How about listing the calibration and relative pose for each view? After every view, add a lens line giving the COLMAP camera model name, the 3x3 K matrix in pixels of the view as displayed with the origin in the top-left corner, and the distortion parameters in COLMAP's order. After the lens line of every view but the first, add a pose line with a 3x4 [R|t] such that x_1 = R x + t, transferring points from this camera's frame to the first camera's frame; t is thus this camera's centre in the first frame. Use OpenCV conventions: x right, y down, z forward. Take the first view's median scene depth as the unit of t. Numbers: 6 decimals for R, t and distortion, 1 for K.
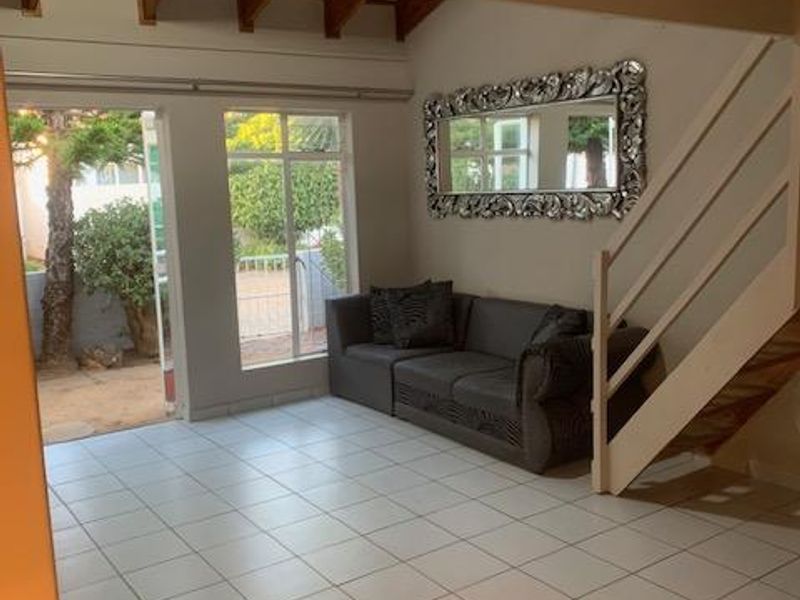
lens RADIAL K [[808.2, 0, 400.4], [0, 808.2, 303.0], [0, 0, 1]] dist [0.042097, 0.000000]
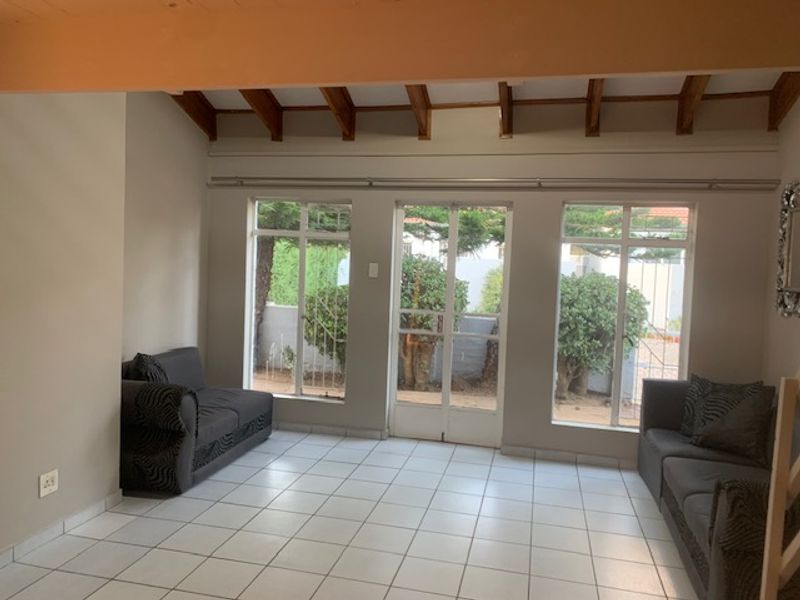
lens RADIAL K [[611.9, 0, 400.3], [0, 611.9, 293.9], [0, 0, 1]] dist [0.011384, -0.016556]
pose [[0.659198, 0.102673, -0.744927, 0.282218], [-0.169525, 0.985424, -0.014196, -0.048429], [0.732611, 0.135642, 0.666995, 0.226563]]
